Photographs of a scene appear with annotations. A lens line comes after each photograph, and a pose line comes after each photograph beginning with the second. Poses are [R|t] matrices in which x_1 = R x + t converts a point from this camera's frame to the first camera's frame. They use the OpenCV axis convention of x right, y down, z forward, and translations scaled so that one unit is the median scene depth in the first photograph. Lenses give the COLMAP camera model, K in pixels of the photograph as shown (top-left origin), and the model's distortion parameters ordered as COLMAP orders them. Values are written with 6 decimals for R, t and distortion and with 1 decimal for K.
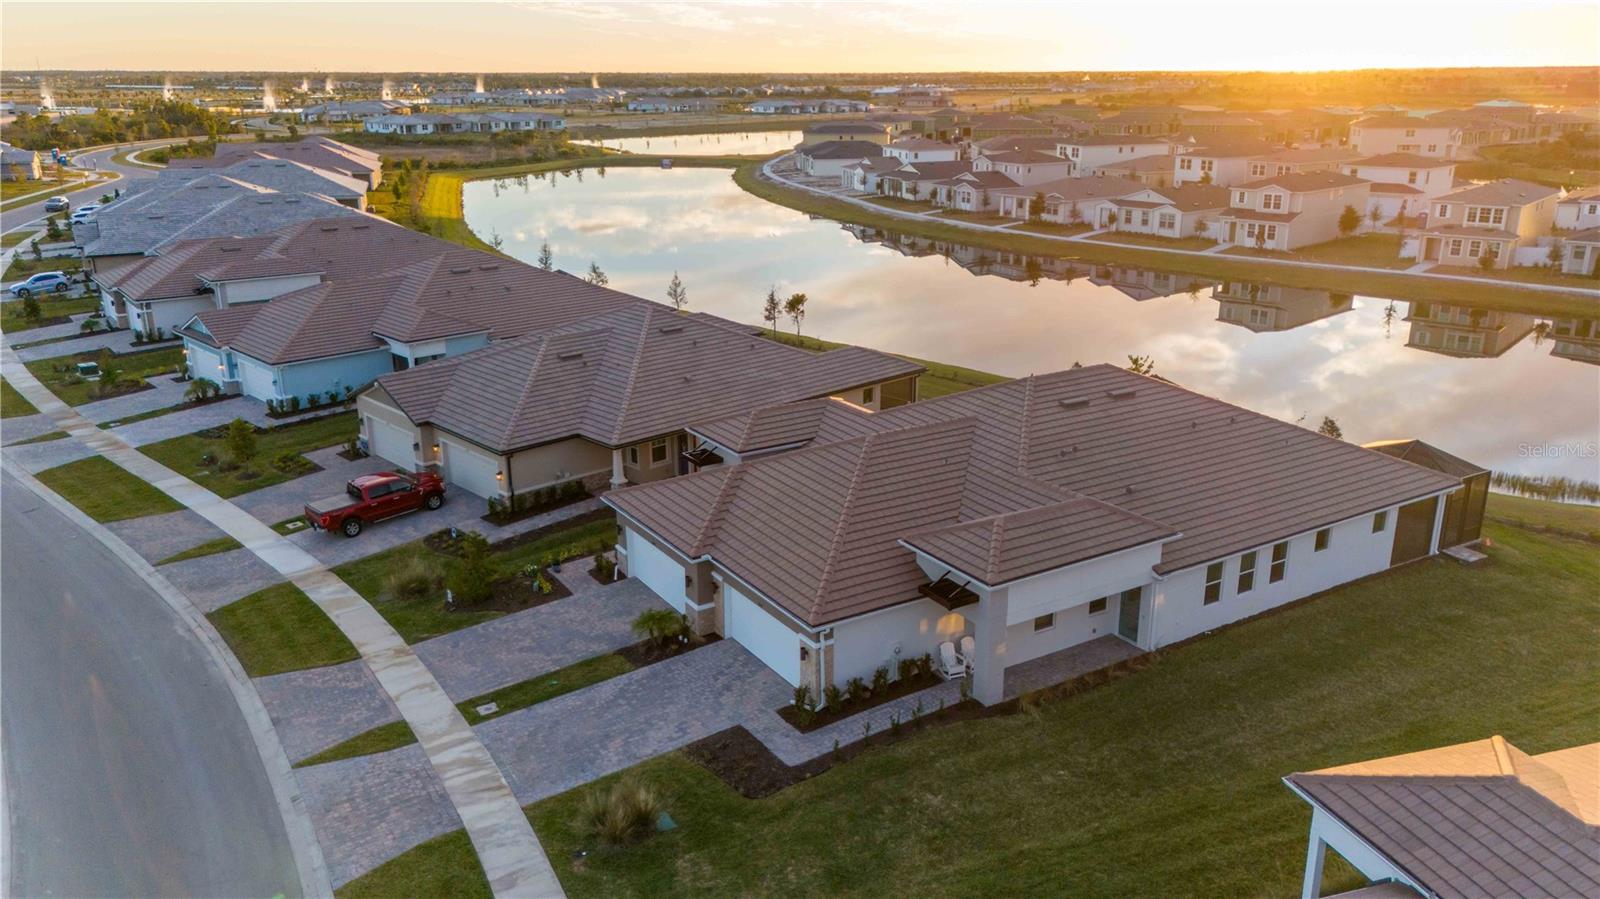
lens RADIAL K [[1166.0, 0, 800.0], [0, 1166.0, 449.5], [0, 0, 1]] dist [0.059116, -0.053370]
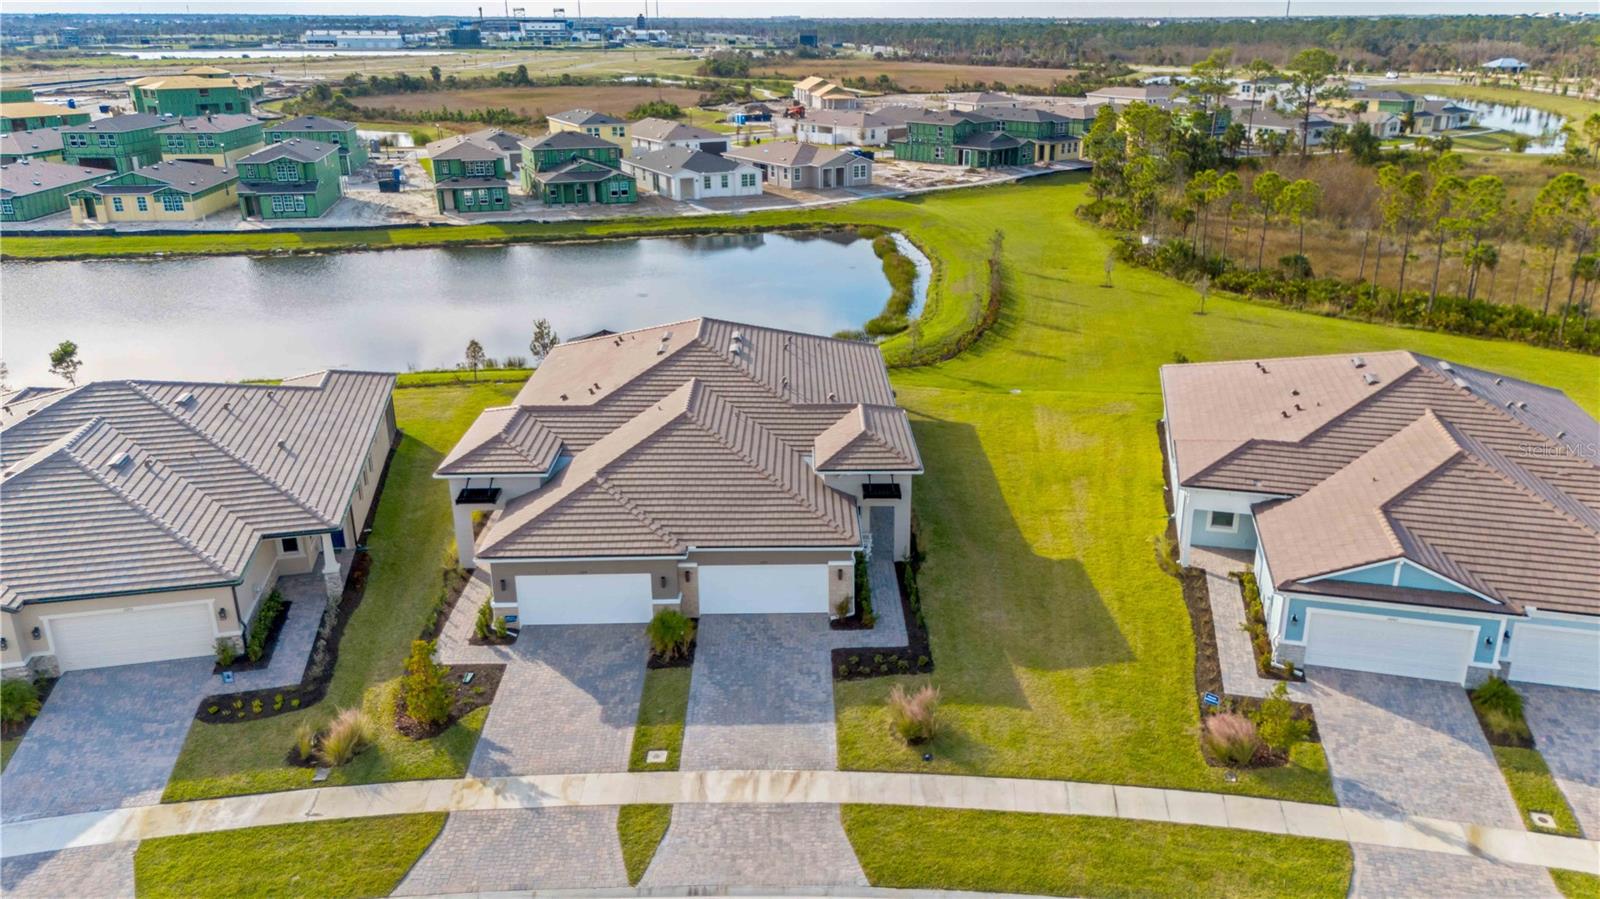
lens RADIAL K [[1189.7, 0, 794.0], [0, 1189.7, 366.4], [0, 0, 1]] dist [0.090797, -0.075969]
pose [[0.521591, -0.234866, 0.820232, -0.694648], [0.258209, 0.959736, 0.110615, -0.131607], [-0.813185, 0.154095, 0.561234, 0.196729]]
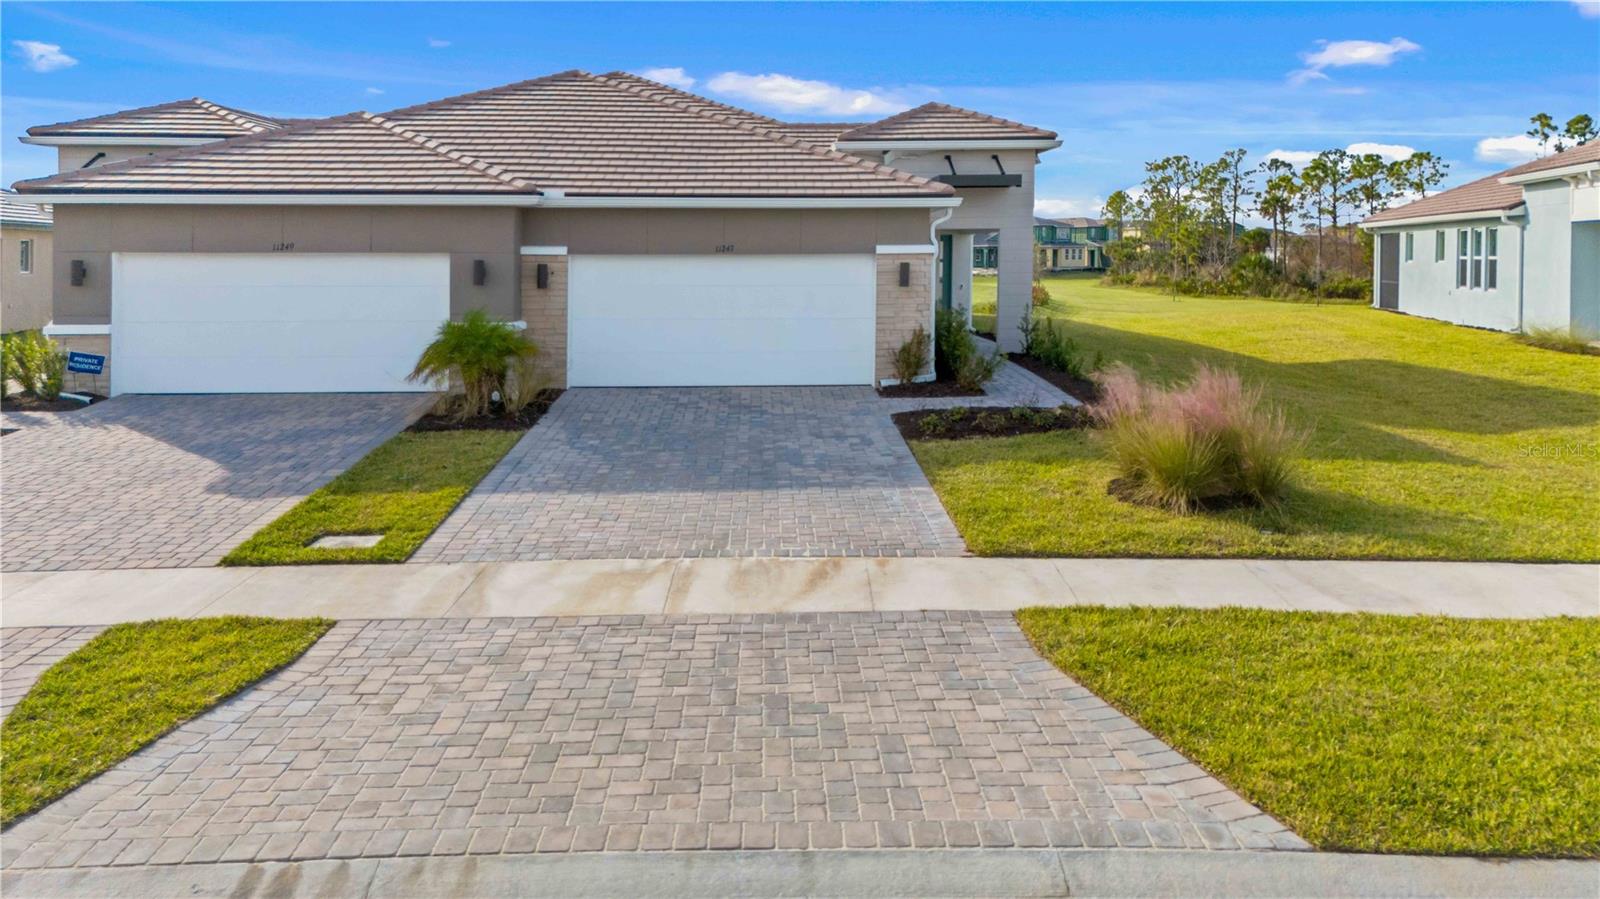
lens RADIAL K [[1193.7, 0, 748.2], [0, 1193.7, 377.8], [0, 0, 1]] dist [-0.000240, -0.000282]
pose [[0.530725, -0.082239, 0.843545, -0.336370], [0.250698, 0.965977, -0.063554, 0.161327], [-0.809618, 0.245205, 0.533286, 0.531980]]
